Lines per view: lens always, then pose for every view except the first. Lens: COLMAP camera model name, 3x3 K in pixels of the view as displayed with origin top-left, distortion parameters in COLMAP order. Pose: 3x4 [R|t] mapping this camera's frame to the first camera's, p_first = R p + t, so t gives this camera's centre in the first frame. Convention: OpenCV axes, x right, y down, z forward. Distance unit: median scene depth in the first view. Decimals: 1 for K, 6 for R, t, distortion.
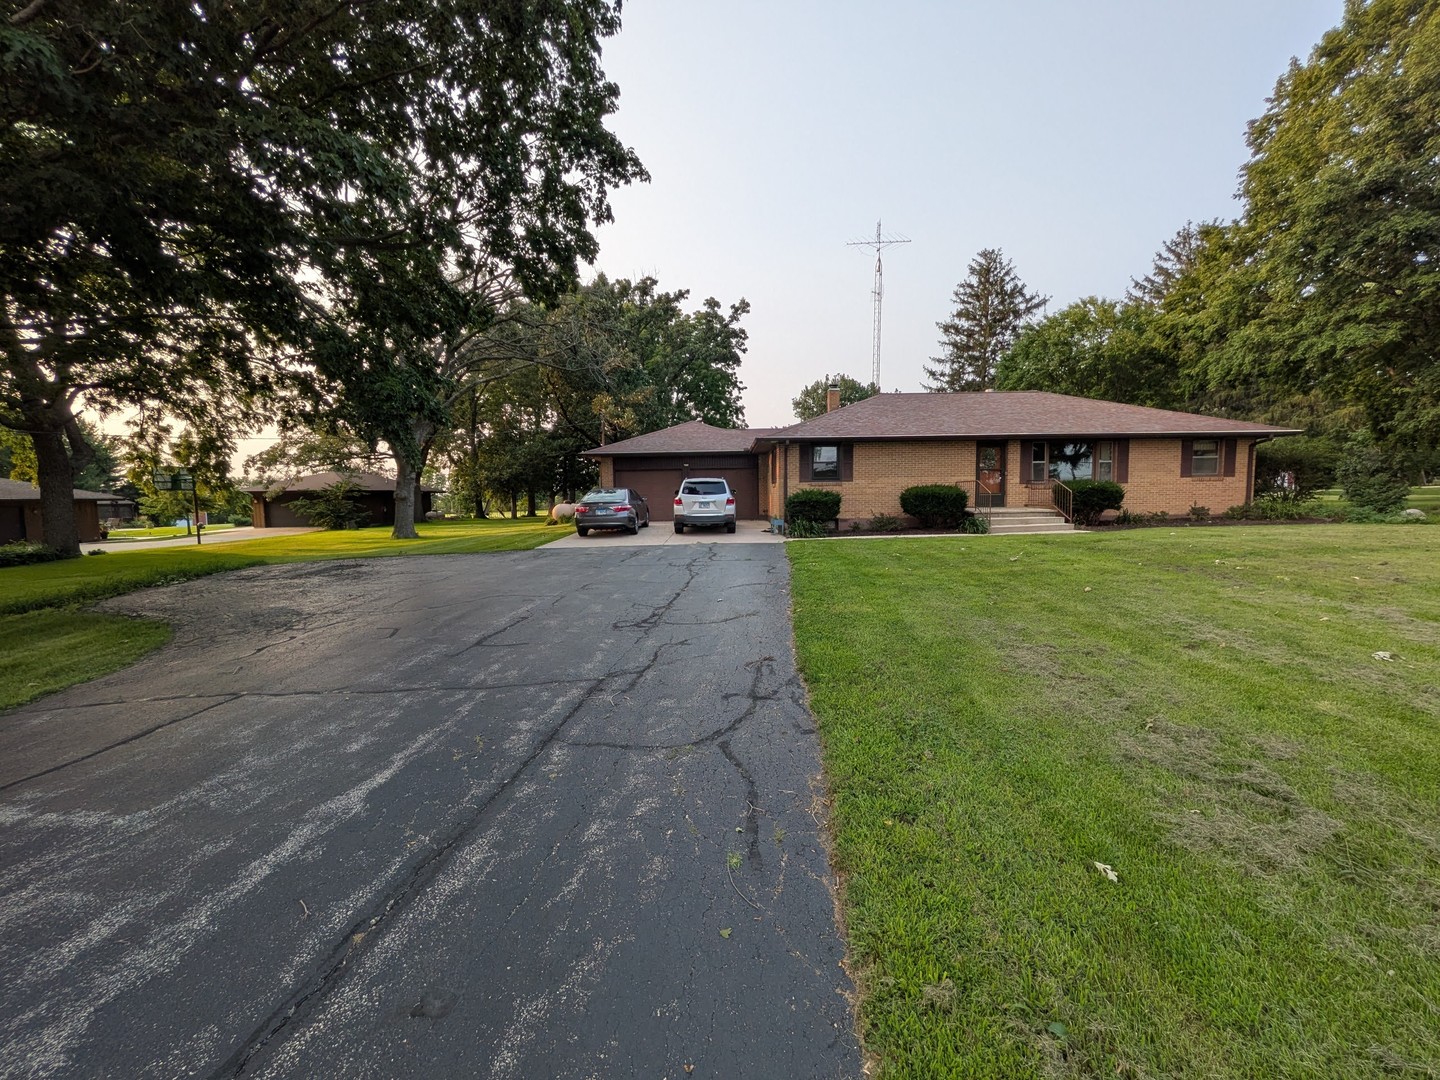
lens RADIAL K [[576.0, 0, 719.9], [0, 576.0, 538.9], [0, 0, 1]] dist [-0.000270, 0.000500]
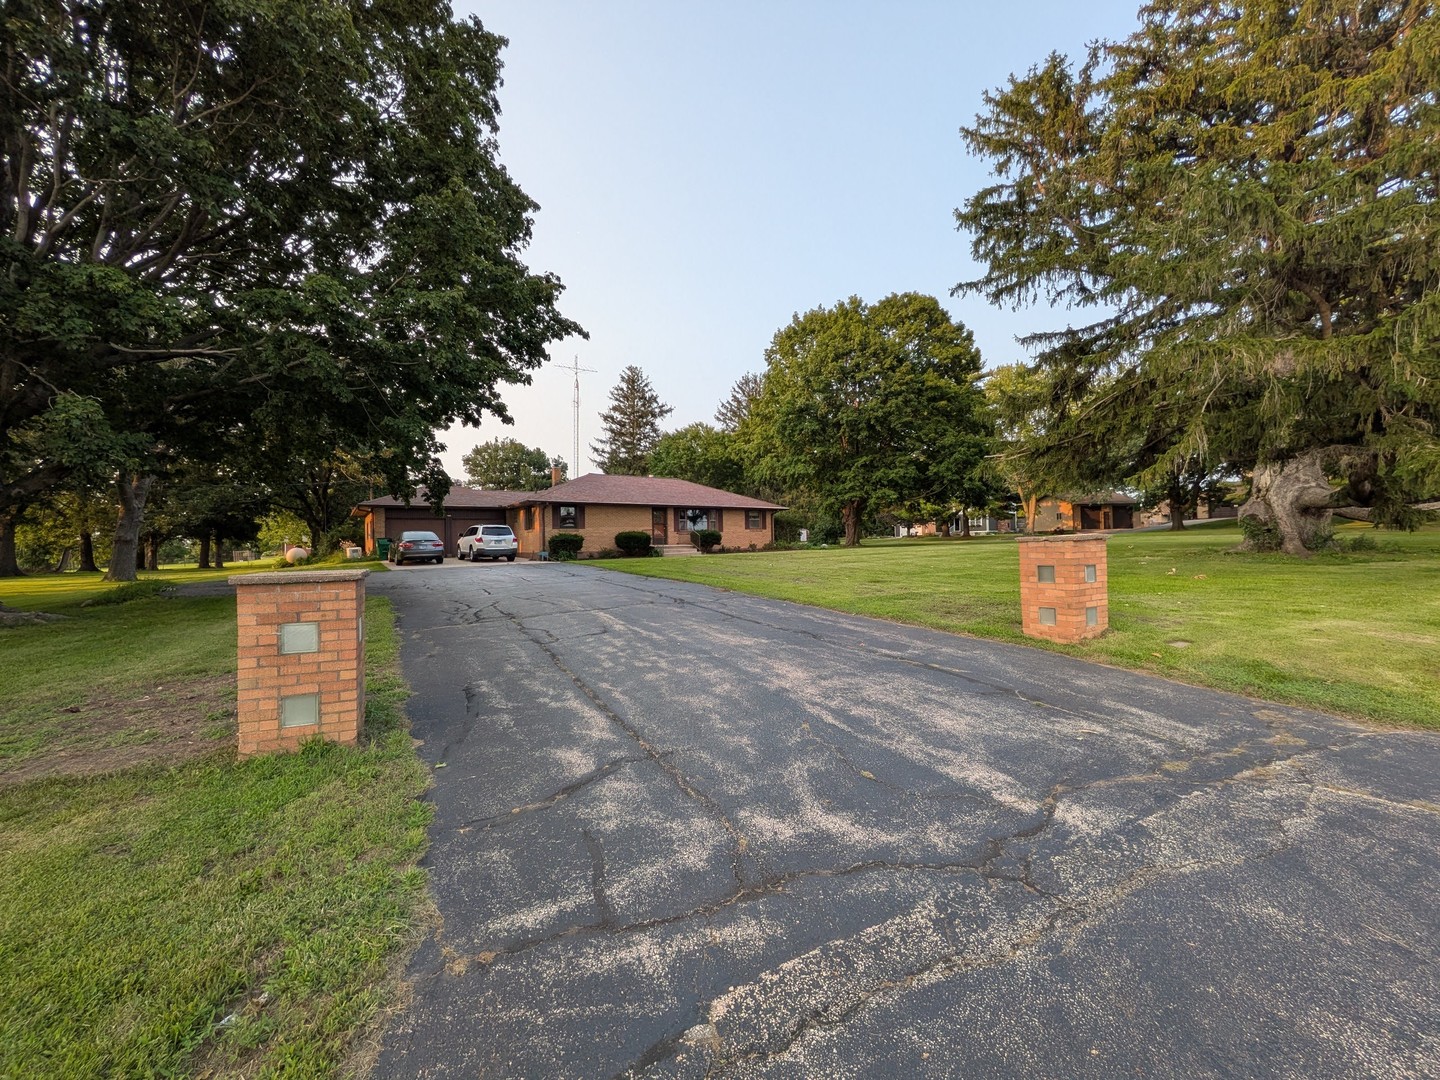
lens RADIAL K [[576.0, 0, 720.1], [0, 576.0, 540.0], [0, 0, 1]] dist [-0.000270, 0.000500]
pose [[0.822703, 0.004676, 0.568452, -0.317655], [0.048450, 0.995751, -0.078312, 0.064727], [-0.566403, 0.091969, 0.818981, -0.457669]]
